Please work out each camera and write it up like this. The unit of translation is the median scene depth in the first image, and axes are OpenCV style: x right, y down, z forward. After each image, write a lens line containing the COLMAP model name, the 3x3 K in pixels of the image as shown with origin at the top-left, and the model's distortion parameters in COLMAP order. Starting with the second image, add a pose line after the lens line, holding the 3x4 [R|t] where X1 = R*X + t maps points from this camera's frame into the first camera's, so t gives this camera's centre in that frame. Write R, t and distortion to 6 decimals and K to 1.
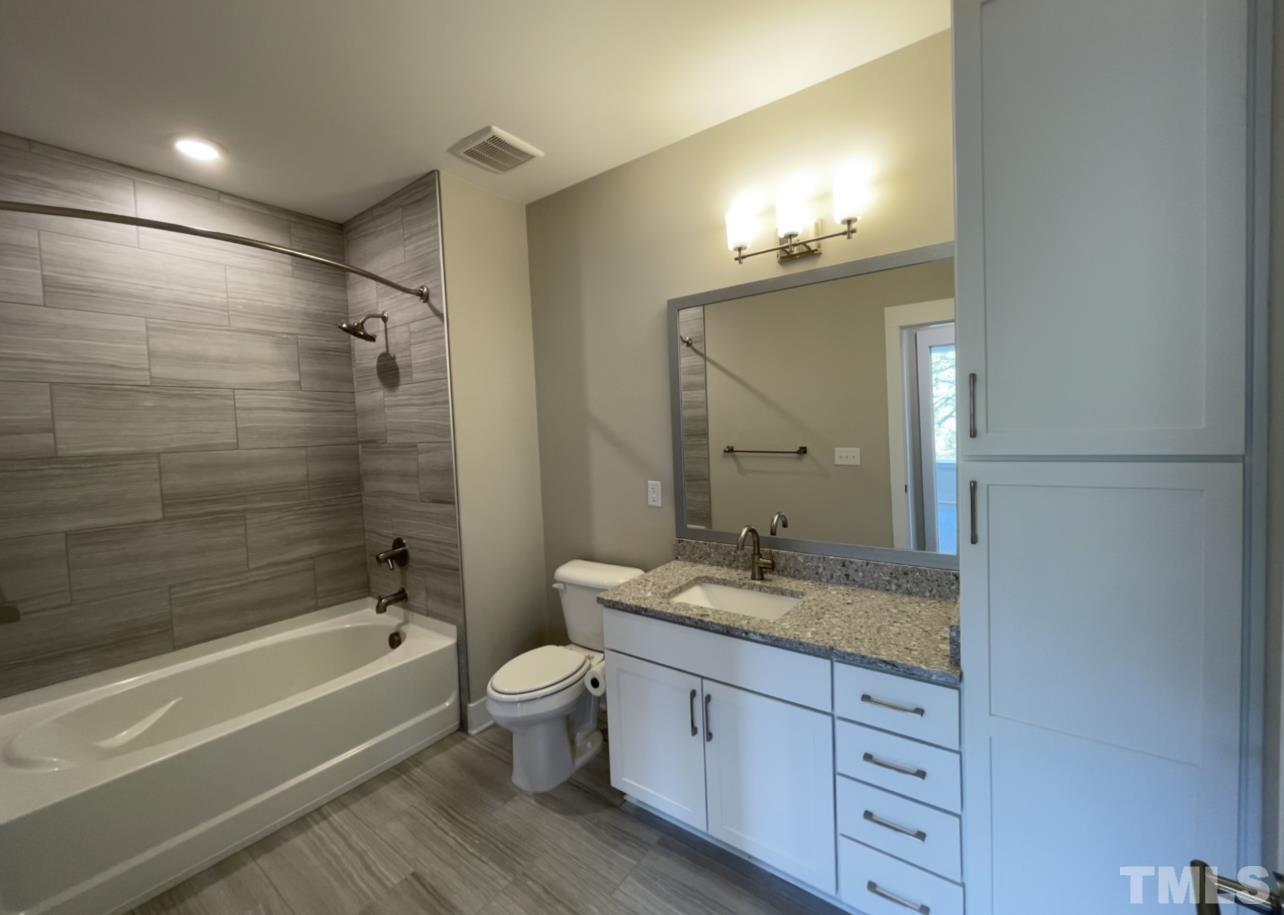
lens RADIAL K [[519.1, 0, 642.0], [0, 519.1, 449.8], [0, 0, 1]] dist [-0.003647, 0.002370]
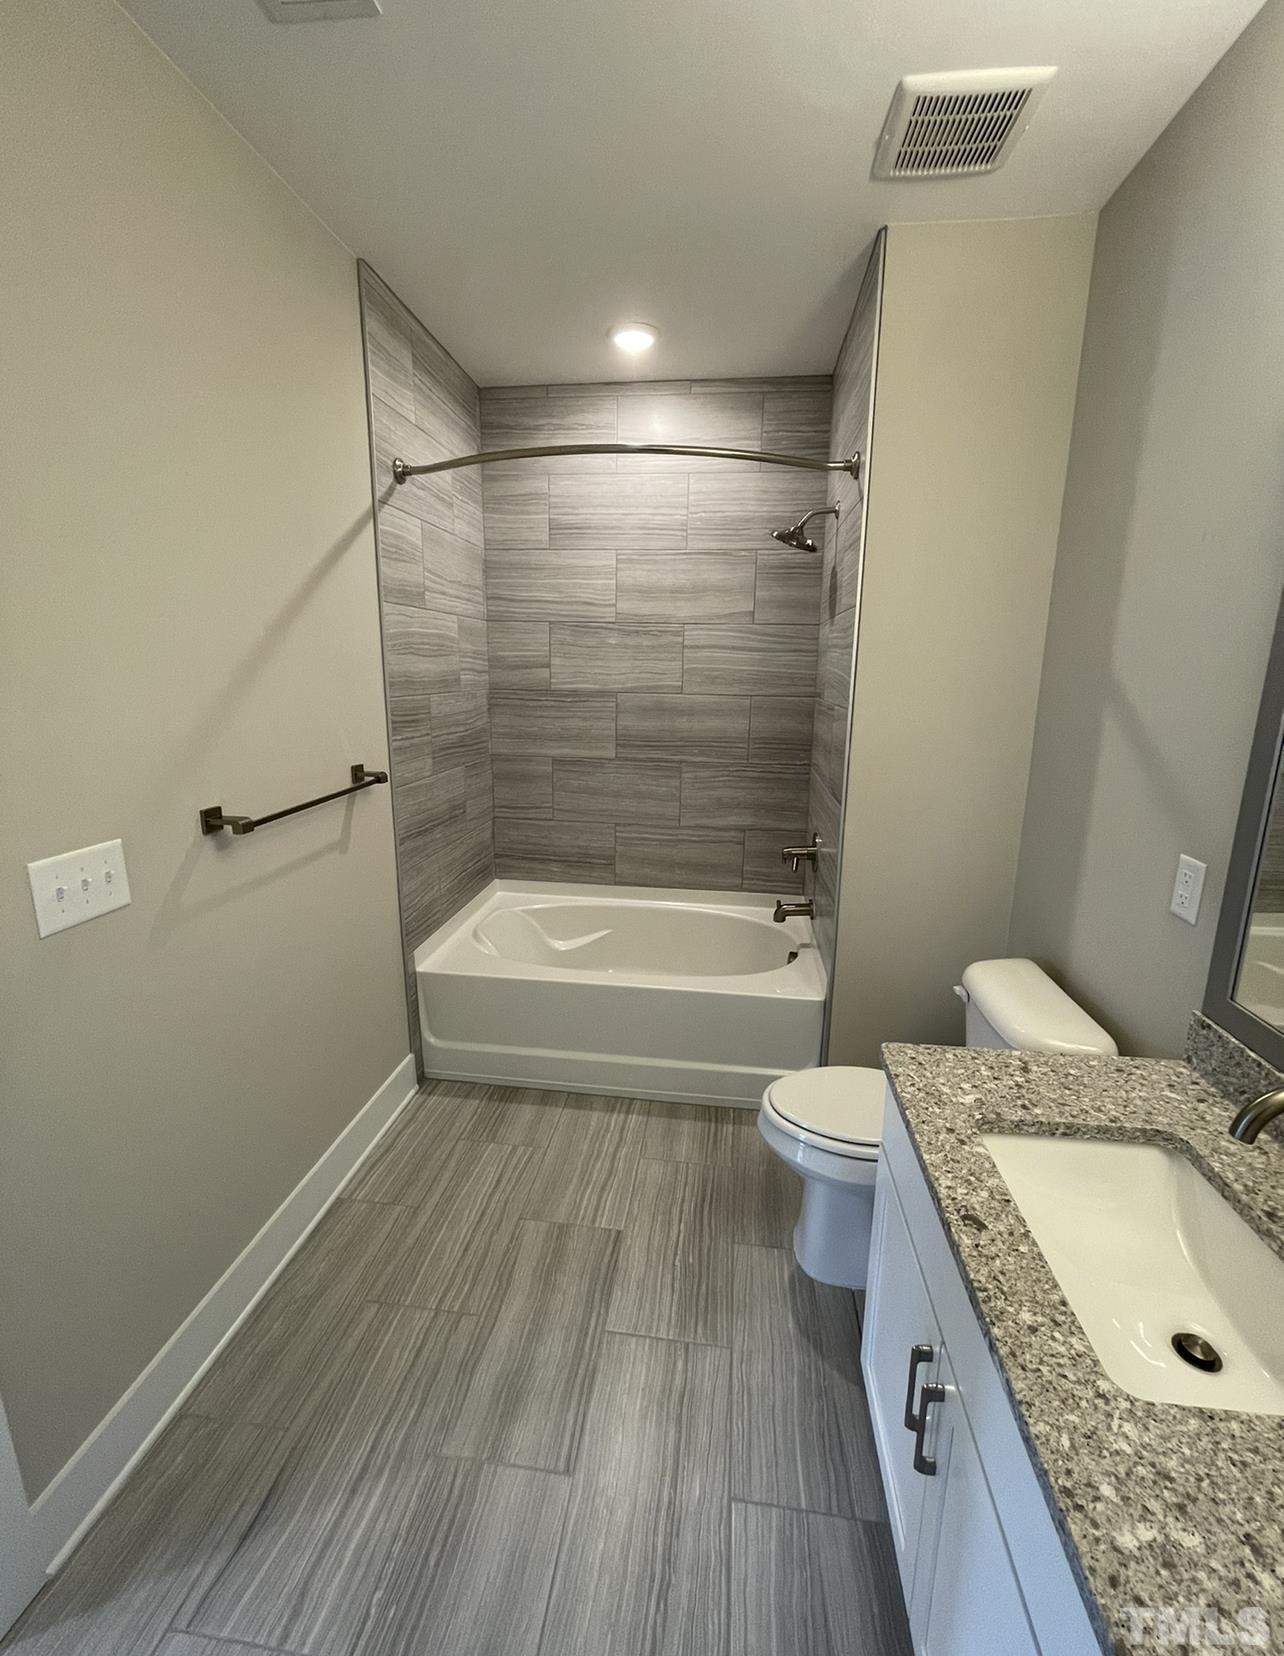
lens RADIAL K [[693.9, 0, 641.3], [0, 693.9, 814.8], [0, 0, 1]] dist [-0.002426, -0.000254]
pose [[0.490788, 0.227448, -0.841068, 0.259980], [-0.071777, 0.972599, 0.221134, -0.061376], [0.868318, -0.048161, 0.493665, 0.366502]]
